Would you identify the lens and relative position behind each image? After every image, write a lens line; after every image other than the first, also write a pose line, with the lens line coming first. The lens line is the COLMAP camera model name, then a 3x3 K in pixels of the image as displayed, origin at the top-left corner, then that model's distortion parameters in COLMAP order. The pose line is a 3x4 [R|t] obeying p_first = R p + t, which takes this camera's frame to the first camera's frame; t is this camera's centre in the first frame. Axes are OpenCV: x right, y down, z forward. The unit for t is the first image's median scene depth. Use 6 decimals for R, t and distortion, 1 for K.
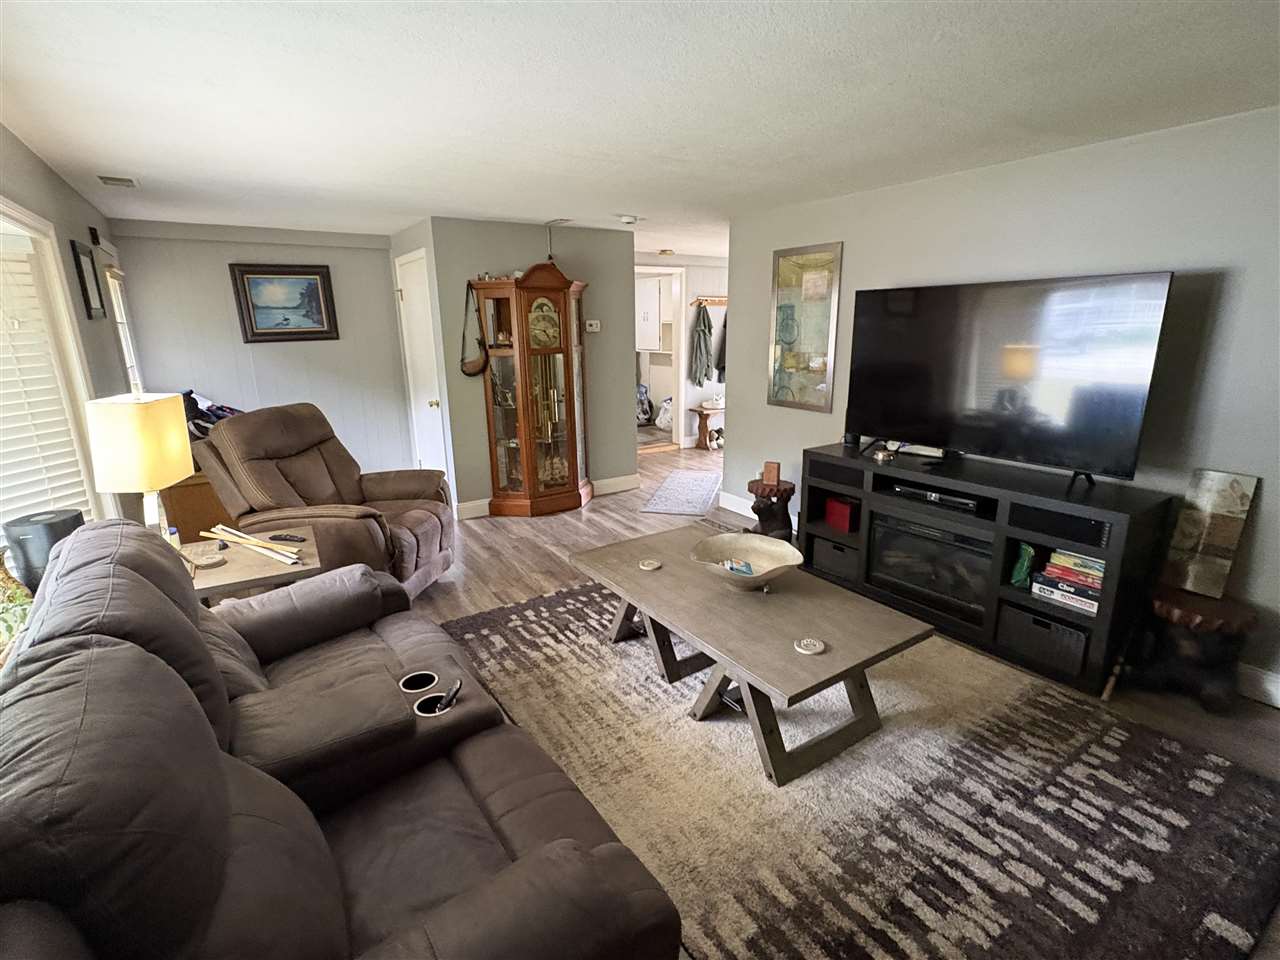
lens RADIAL K [[620.1, 0, 641.1], [0, 620.1, 481.7], [0, 0, 1]] dist [-0.004878, -0.000019]
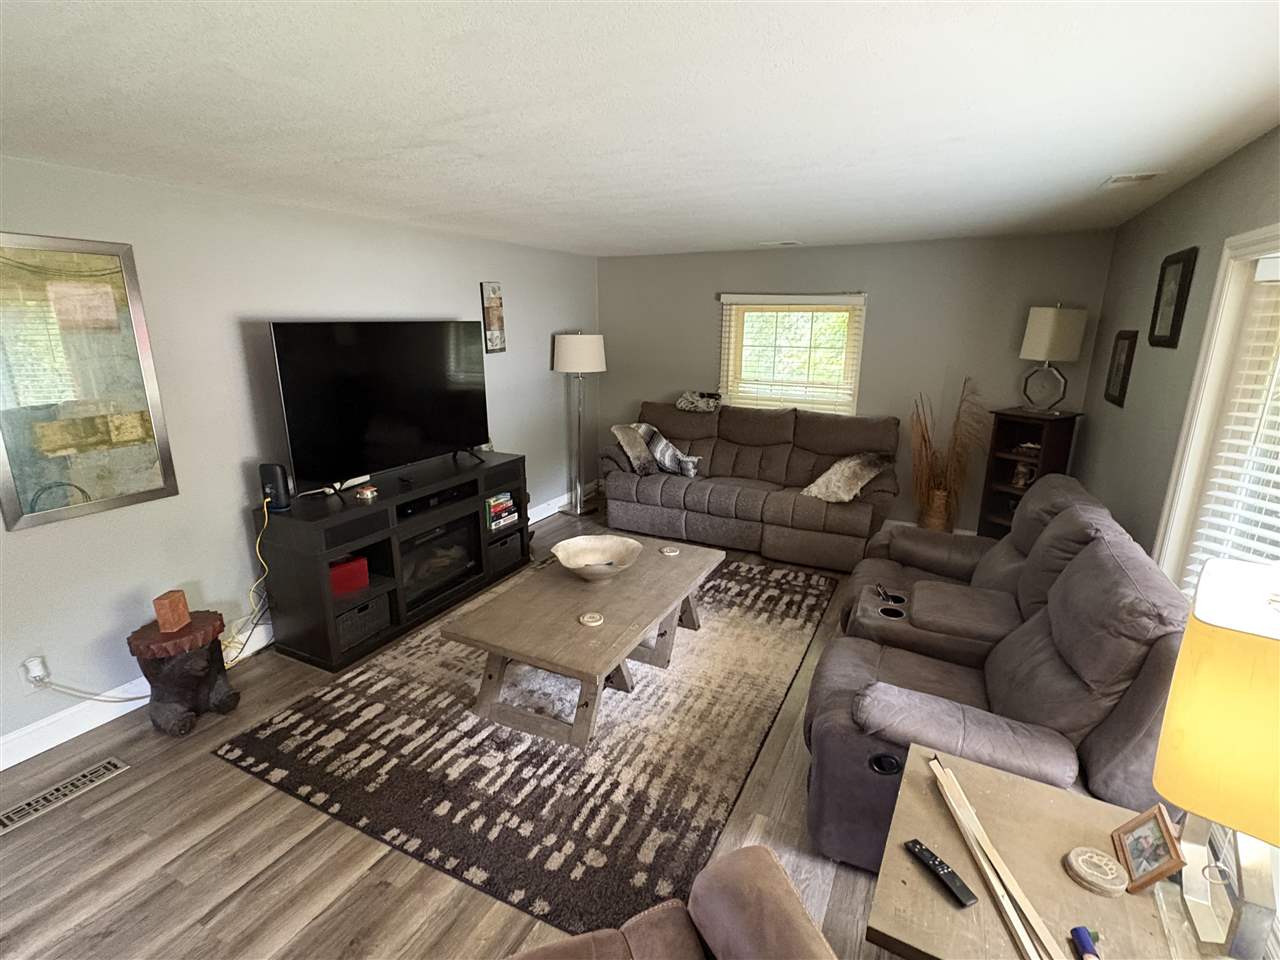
lens RADIAL K [[620.1, 0, 641.0], [0, 620.1, 481.2], [0, 0, 1]] dist [-0.004878, -0.000019]
pose [[-0.494206, -0.205717, 0.844654, -0.706048], [0.224406, 0.908483, 0.352563, -0.337158], [-0.839882, 0.363784, -0.402814, 1.133841]]
